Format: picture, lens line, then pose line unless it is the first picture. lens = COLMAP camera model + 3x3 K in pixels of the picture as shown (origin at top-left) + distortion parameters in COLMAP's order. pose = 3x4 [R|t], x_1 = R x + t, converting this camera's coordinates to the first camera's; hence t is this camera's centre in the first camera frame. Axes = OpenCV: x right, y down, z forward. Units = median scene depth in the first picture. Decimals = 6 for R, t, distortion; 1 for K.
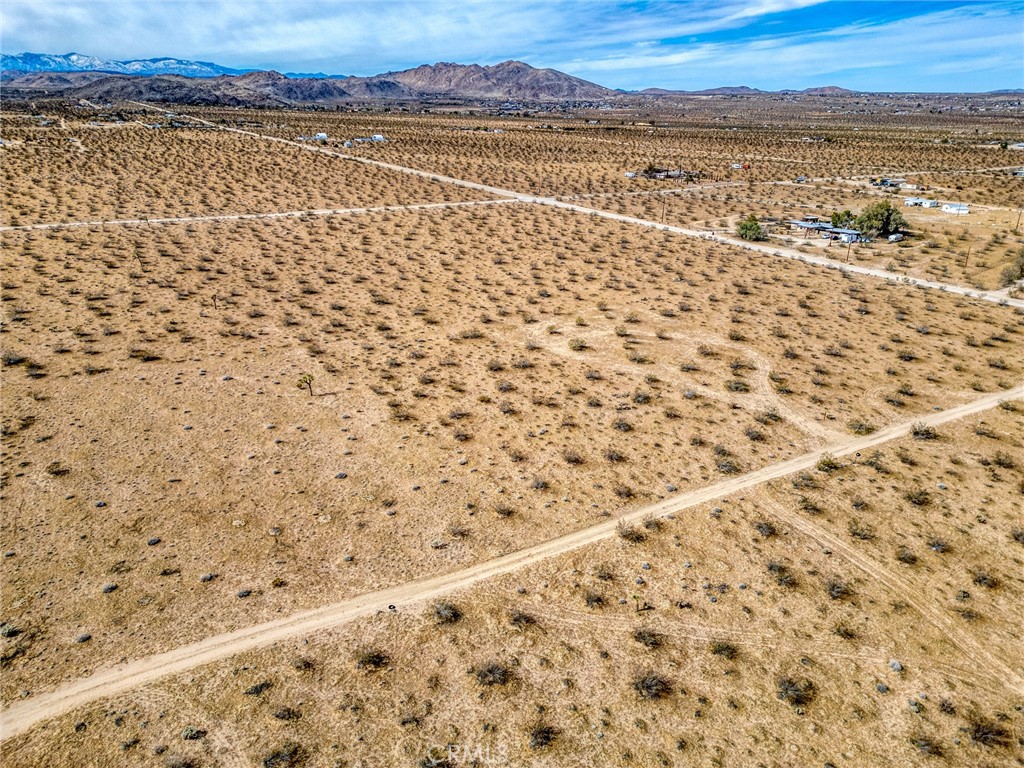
lens RADIAL K [[713.4, 0, 517.8], [0, 713.4, 361.6], [0, 0, 1]] dist [0.076947, -0.063789]
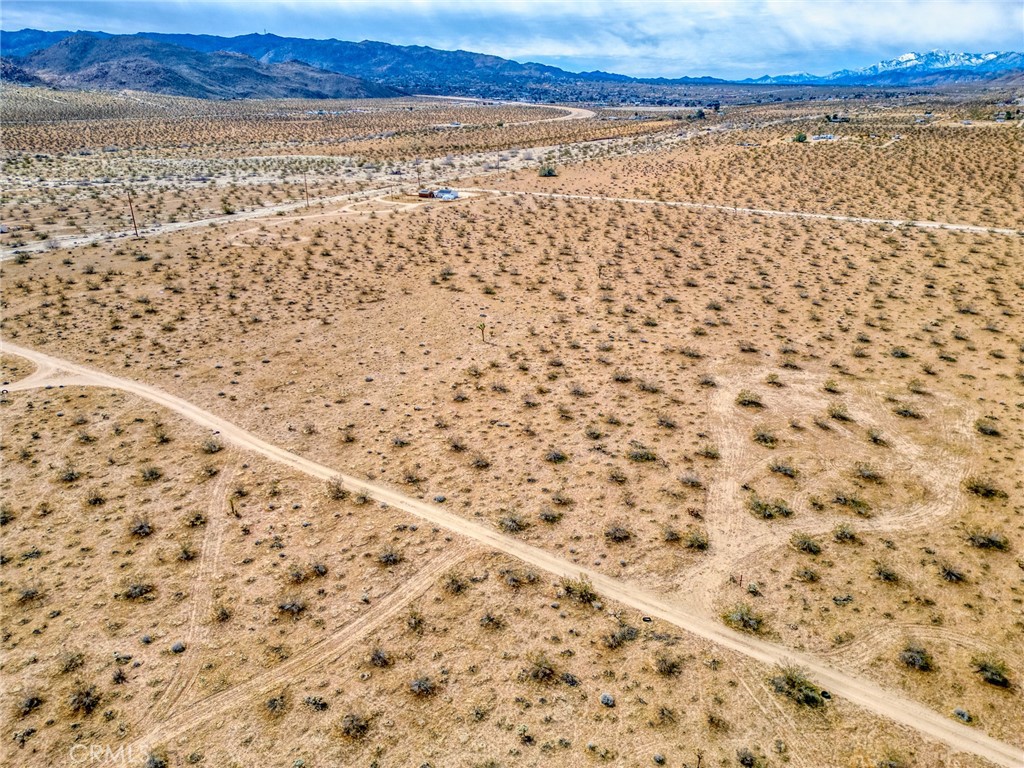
lens RADIAL K [[713.4, 0, 514.5], [0, 713.4, 377.1], [0, 0, 1]] dist [0.076947, -0.063789]
pose [[0.423351, 0.321986, -0.846817, 0.749309], [-0.304466, 0.930912, 0.201749, -0.148906], [0.853273, 0.172416, 0.492136, 0.423864]]
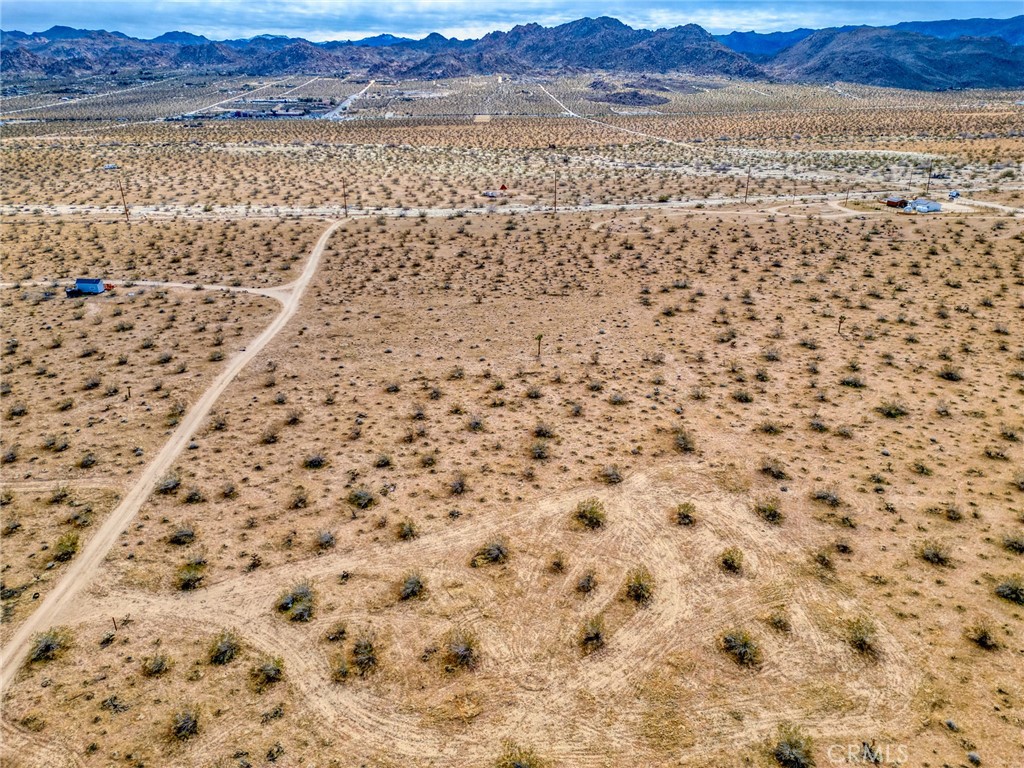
lens RADIAL K [[713.4, 0, 513.3], [0, 713.4, 370.1], [0, 0, 1]] dist [0.076947, -0.063789]
pose [[-0.444756, 0.320522, -0.836336, 0.638289], [-0.304295, 0.824155, 0.477675, -0.426824], [0.842376, 0.466942, -0.269014, 1.200887]]
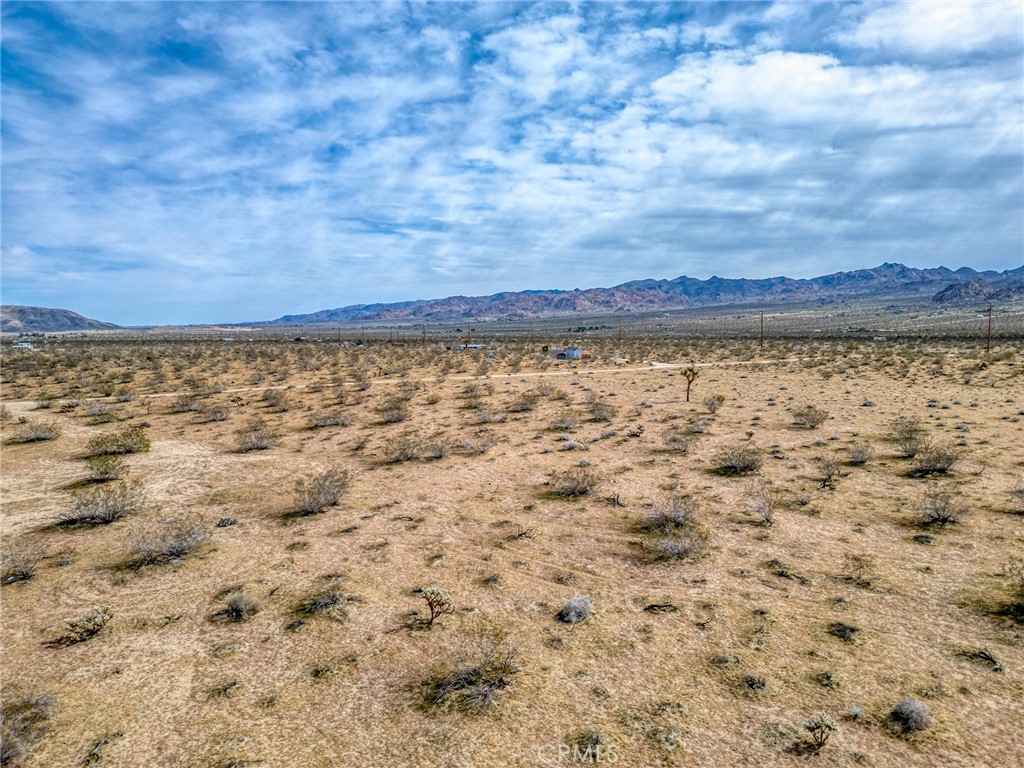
lens RADIAL K [[713.4, 0, 517.3], [0, 713.4, 348.0], [0, 0, 1]] dist [0.076947, -0.063789]
pose [[-0.999484, -0.003879, 0.031883, -0.140594], [0.008157, 0.929477, 0.368791, -0.228096], [-0.031065, 0.368861, -0.928965, 1.501003]]
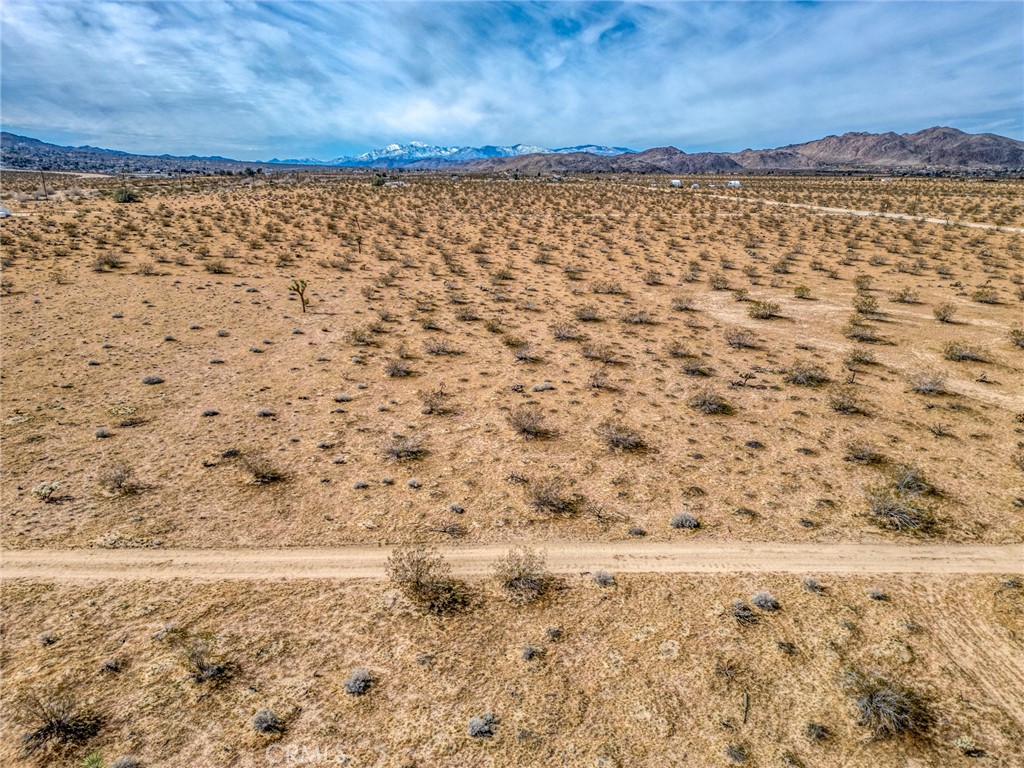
lens RADIAL K [[713.4, 0, 519.0], [0, 713.4, 374.9], [0, 0, 1]] dist [0.076947, -0.063789]
pose [[0.871990, 0.124402, -0.473452, 0.223218], [-0.161884, 0.986036, -0.039068, 0.095208], [0.461981, 0.110711, 0.879953, 0.454525]]
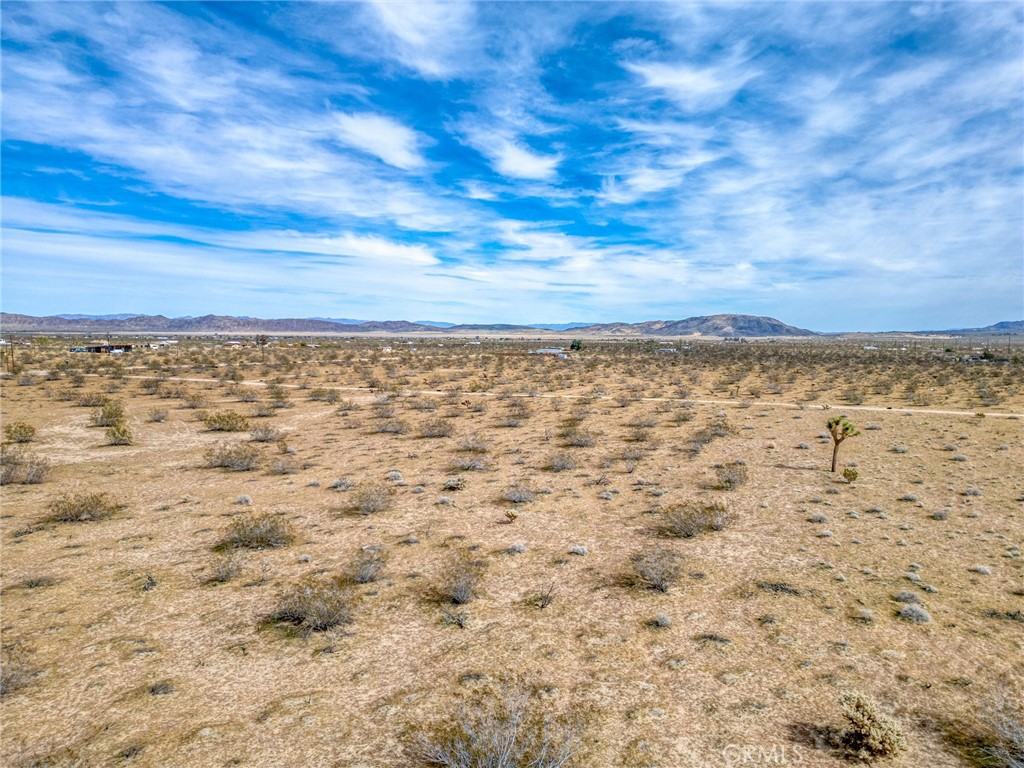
lens RADIAL K [[713.4, 0, 514.9], [0, 713.4, 390.6], [0, 0, 1]] dist [0.076947, -0.063789]
pose [[-0.594655, -0.080204, 0.799971, -0.477030], [0.259416, 0.922651, 0.285340, -0.152547], [-0.760979, 0.377204, -0.527852, 1.259467]]
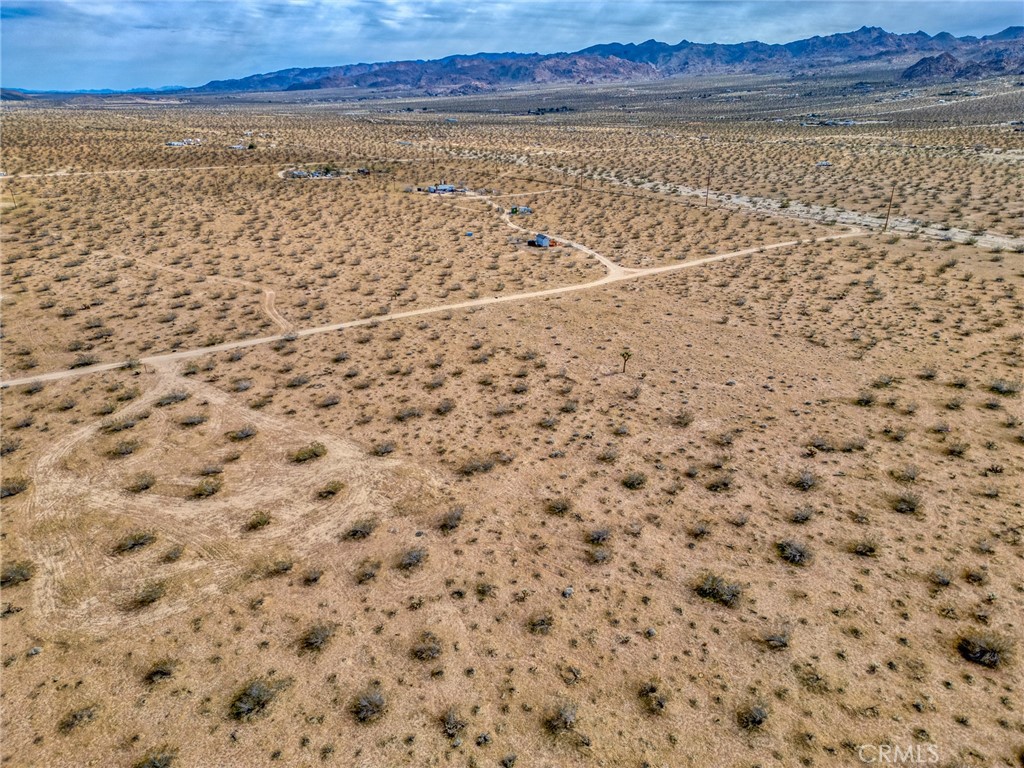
lens RADIAL K [[713.4, 0, 519.6], [0, 713.4, 377.5], [0, 0, 1]] dist [0.076947, -0.063789]
pose [[-0.999497, 0.005599, -0.031223, -0.096871], [-0.016425, 0.750732, 0.660403, -0.585904], [0.027137, 0.660583, -0.750262, 1.663902]]
